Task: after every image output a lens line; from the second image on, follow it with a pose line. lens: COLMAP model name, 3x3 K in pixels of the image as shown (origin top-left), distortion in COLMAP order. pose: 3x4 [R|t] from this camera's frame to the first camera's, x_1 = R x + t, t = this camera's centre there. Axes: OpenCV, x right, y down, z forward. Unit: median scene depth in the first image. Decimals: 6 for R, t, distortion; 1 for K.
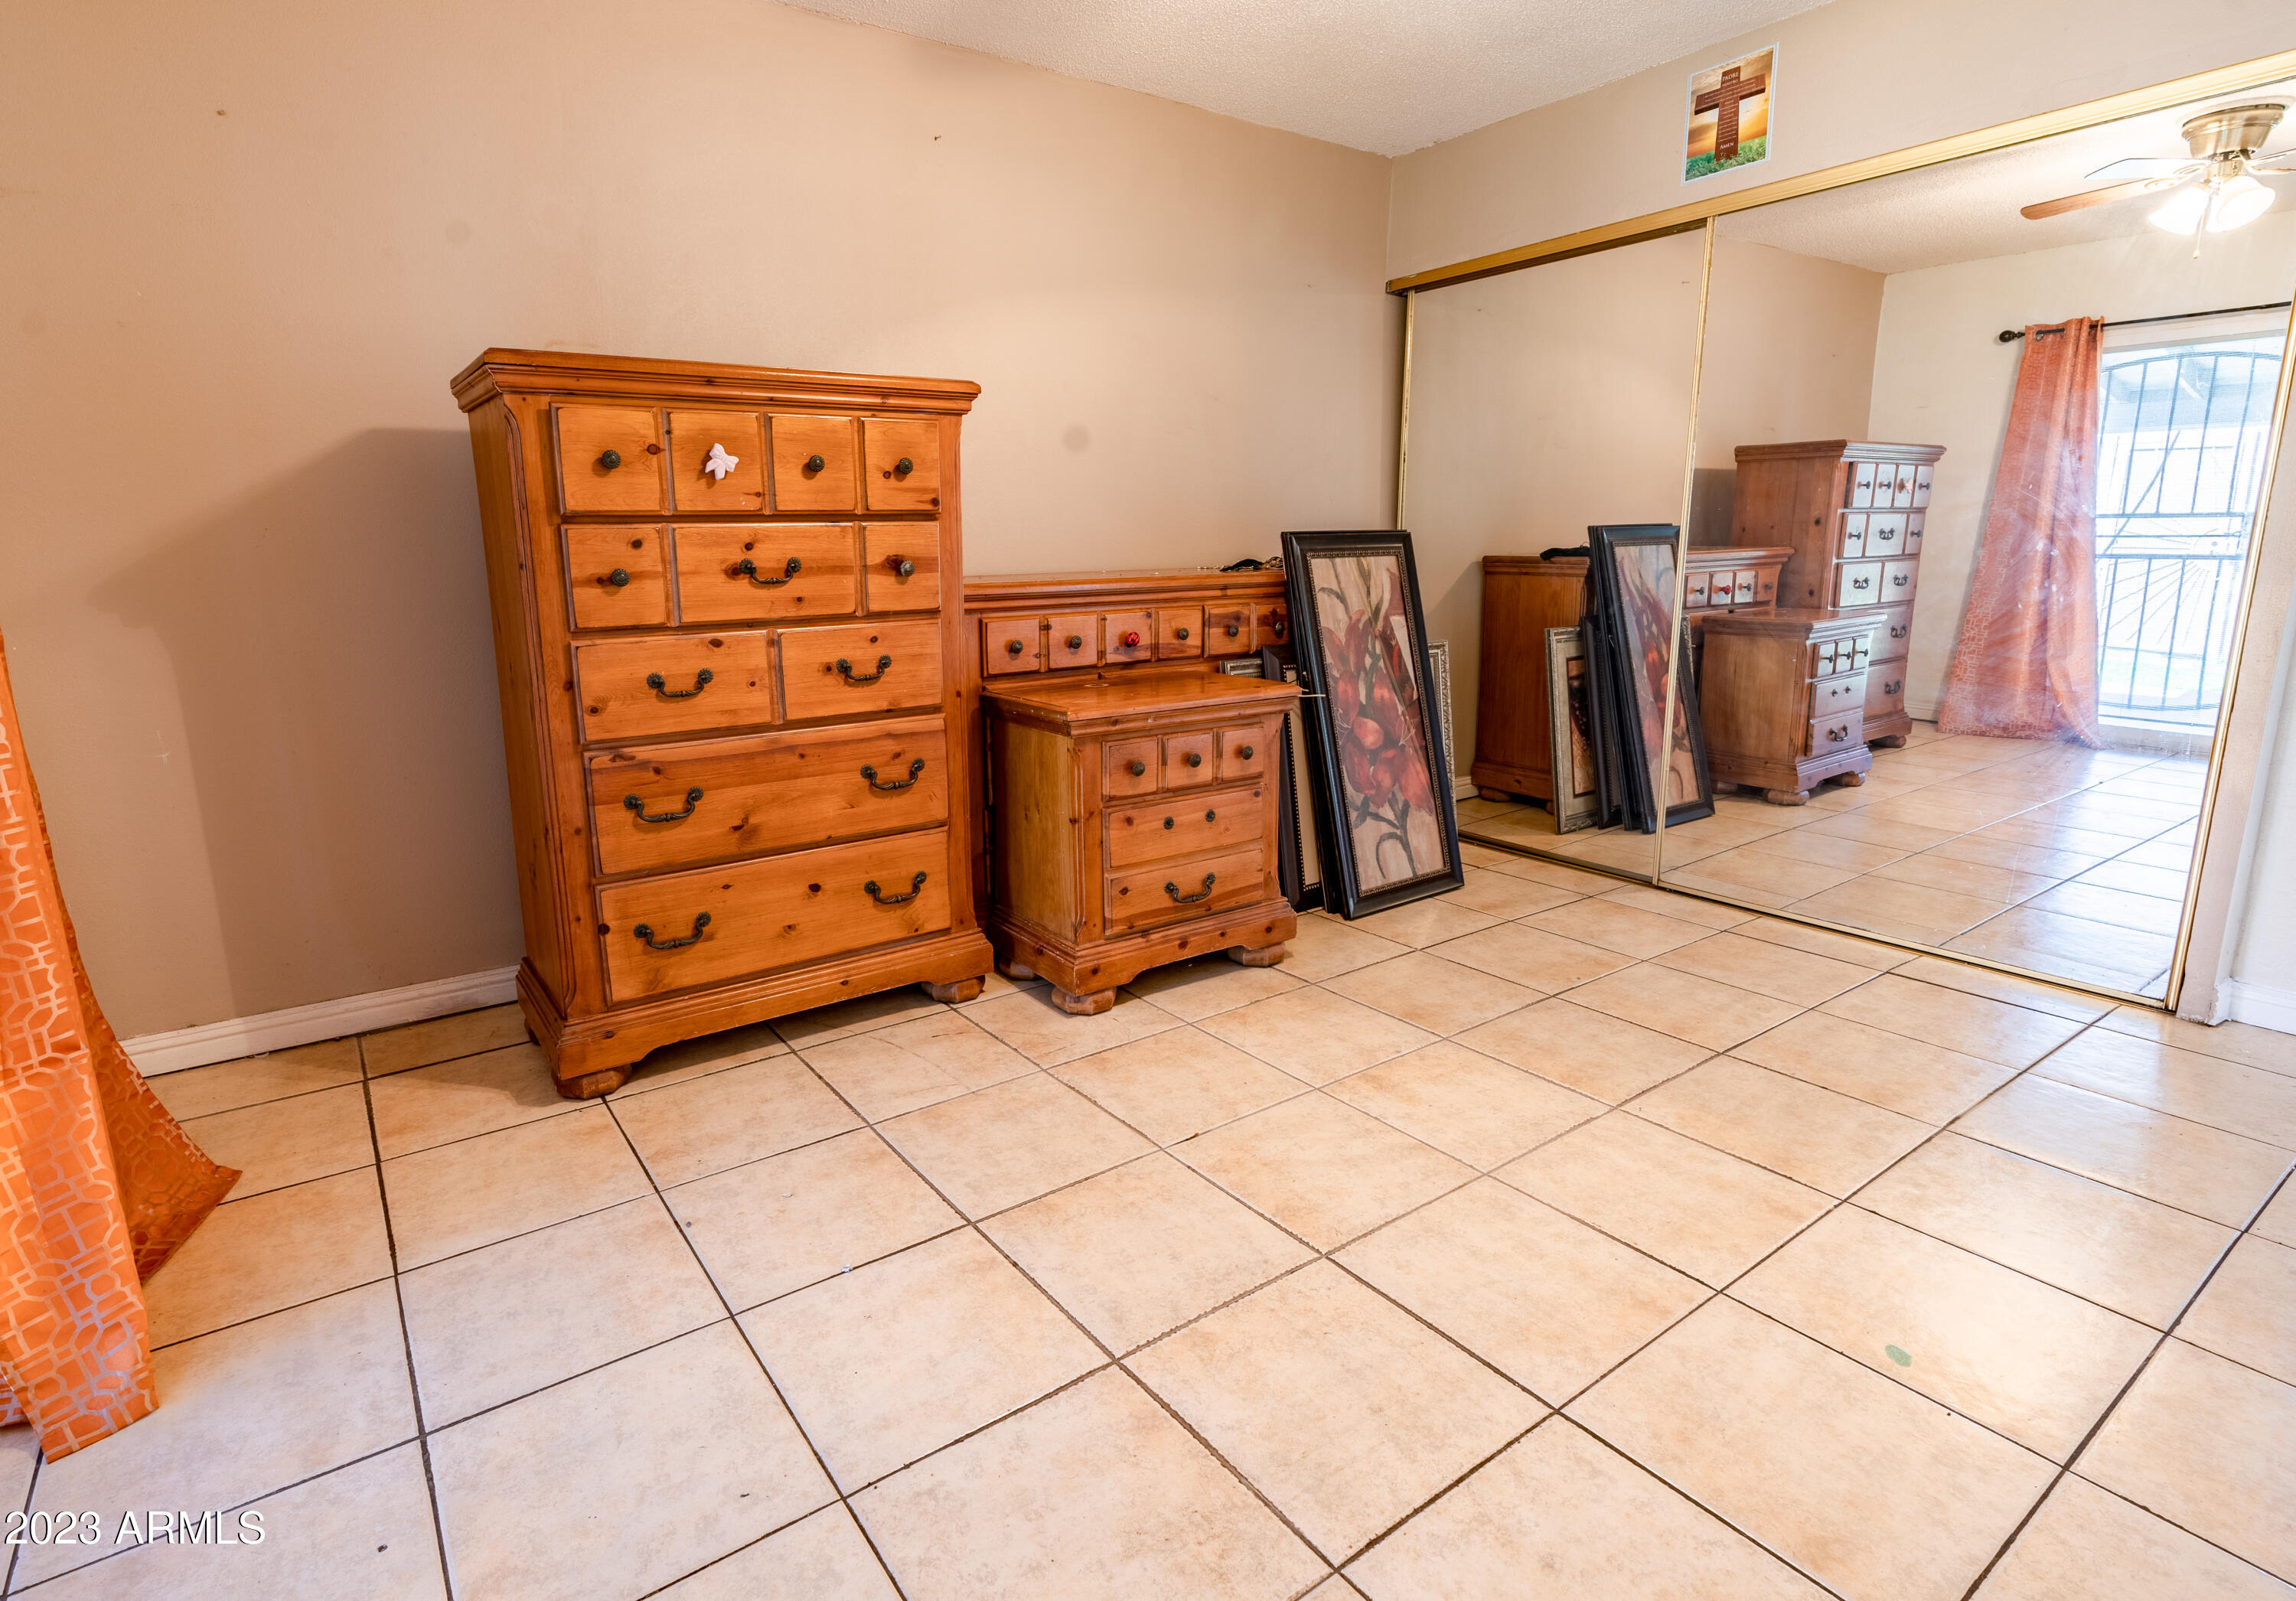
lens RADIAL K [[1098.0, 0, 1150.1], [0, 1098.0, 754.7], [0, 0, 1]] dist [-0.005839, 0.001702]
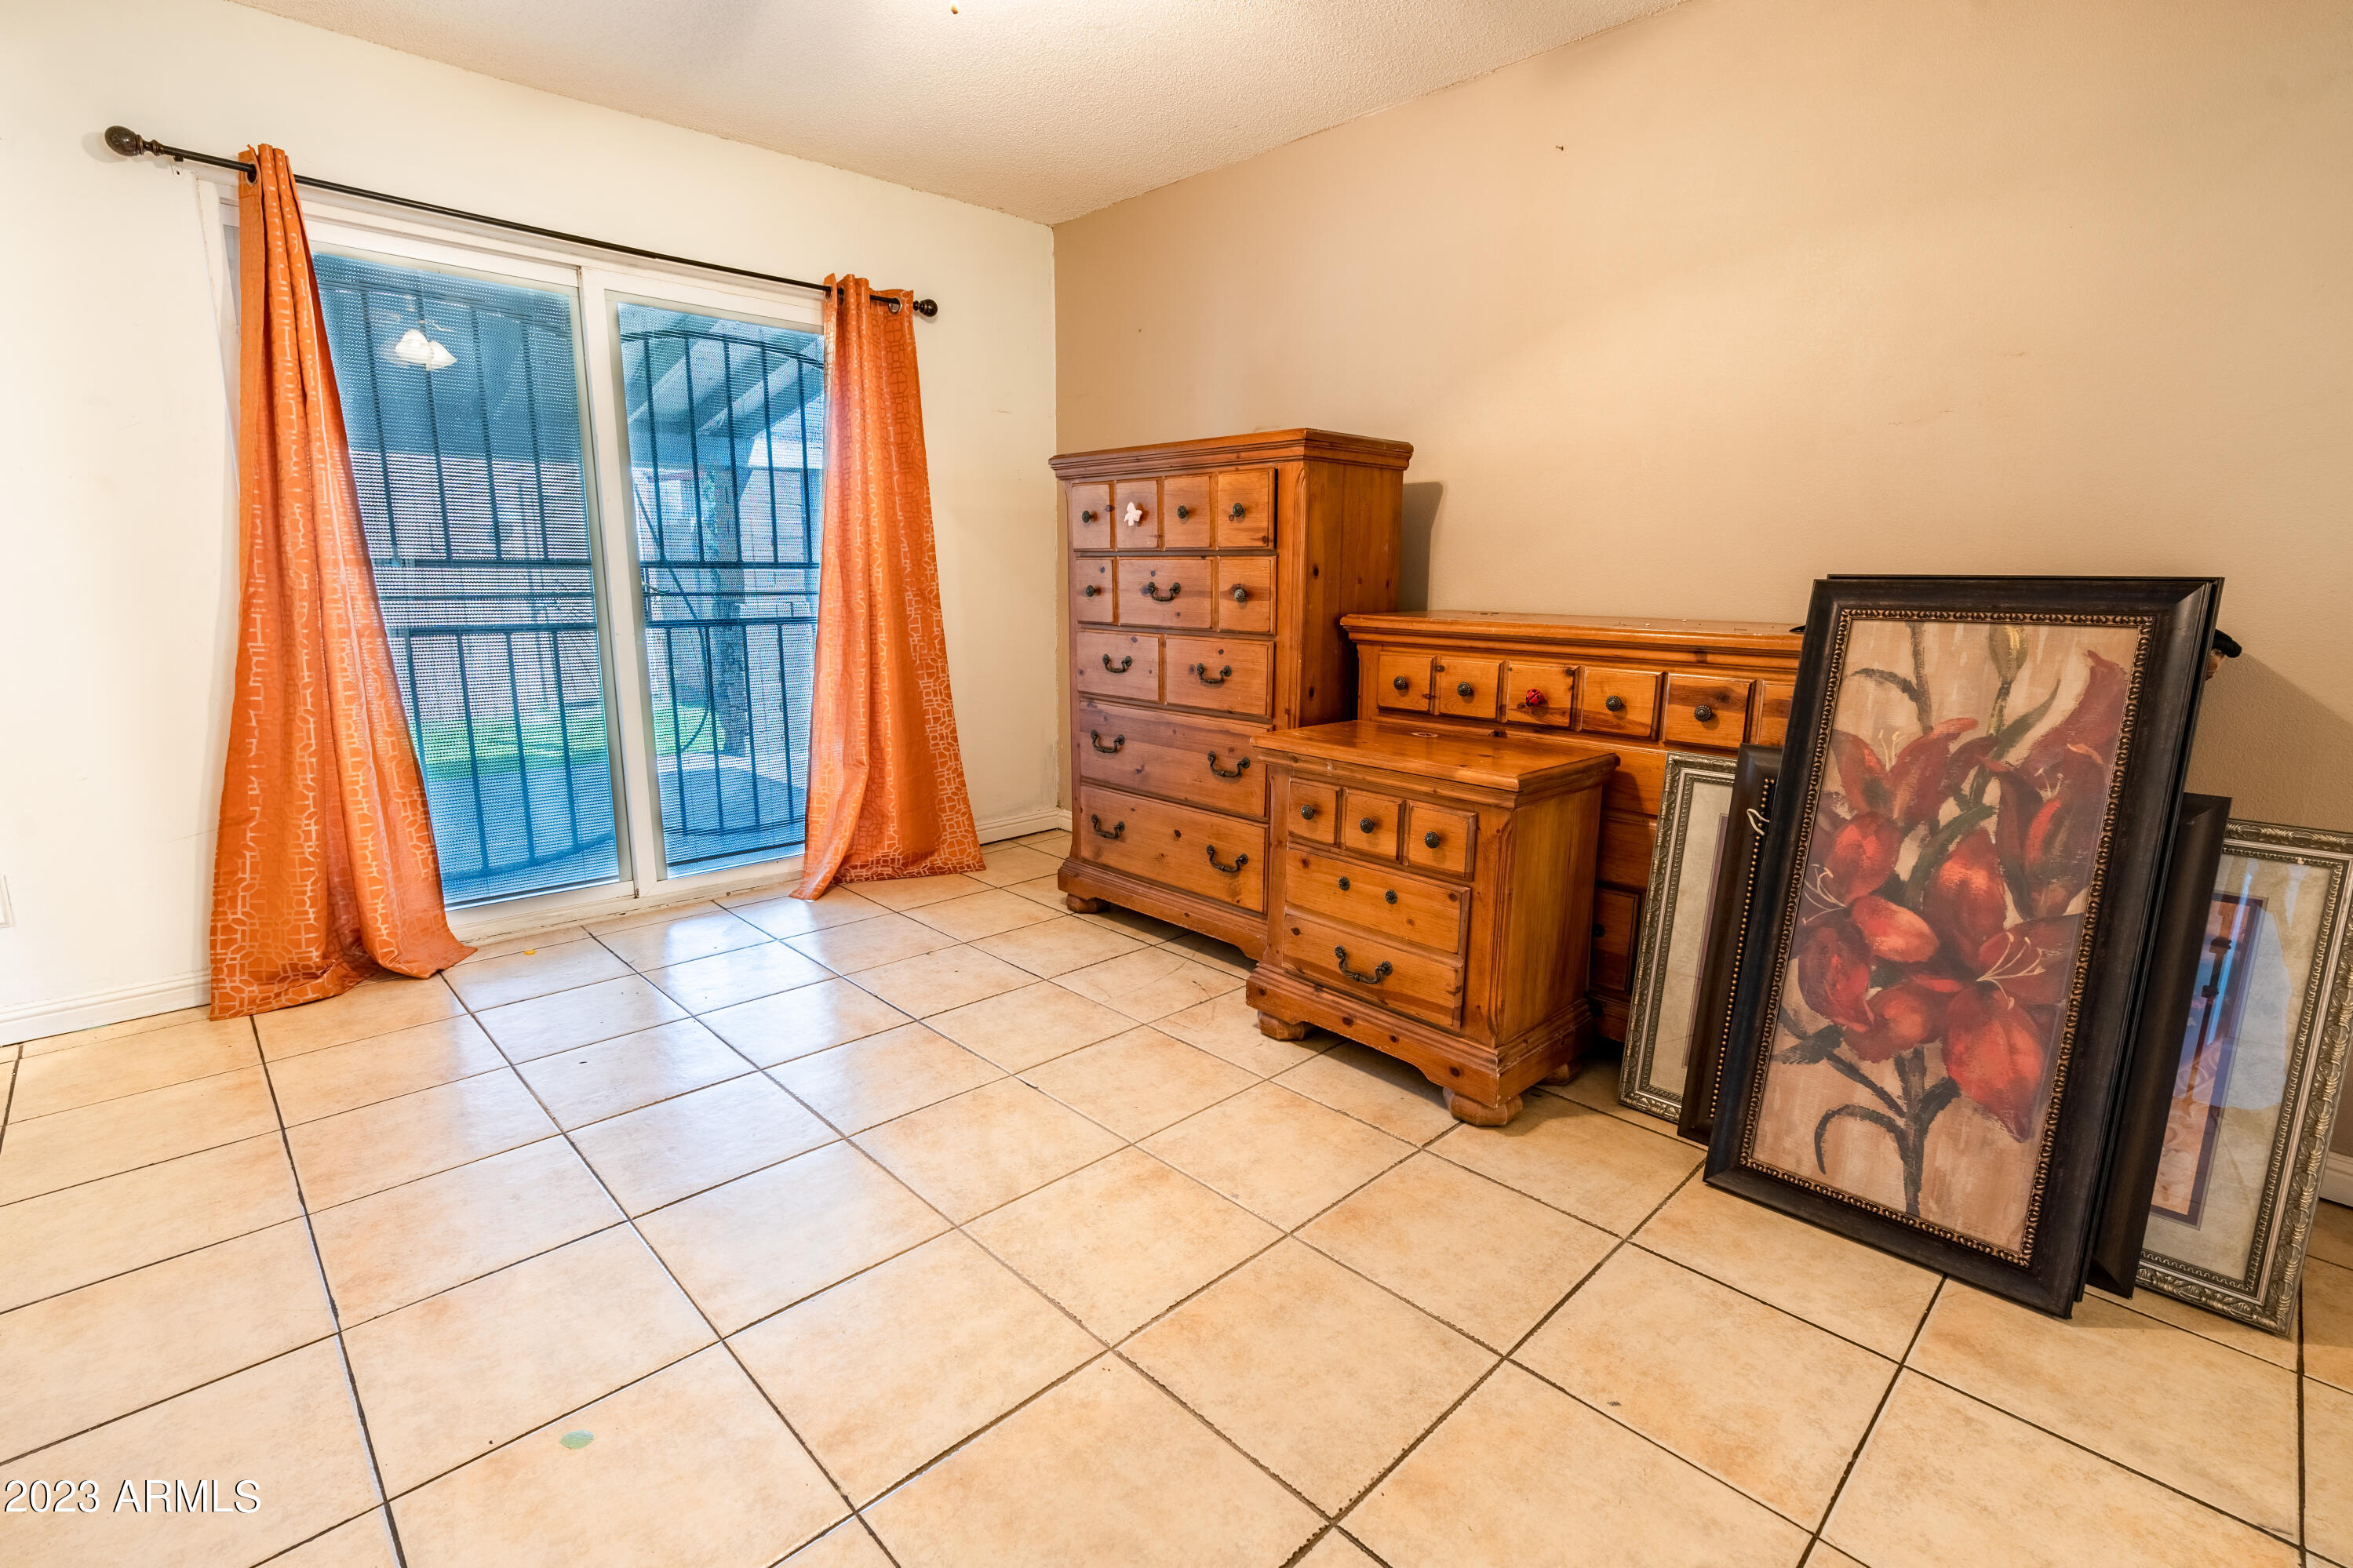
lens RADIAL K [[1076.6, 0, 1178.9], [0, 1076.6, 773.0], [0, 0, 1]] dist [-0.008915, 0.000641]
pose [[0.168002, 0.200529, -0.965175, 0.880480], [-0.203986, 0.964972, 0.164980, -0.153991], [0.964451, 0.169166, 0.203023, 0.690740]]
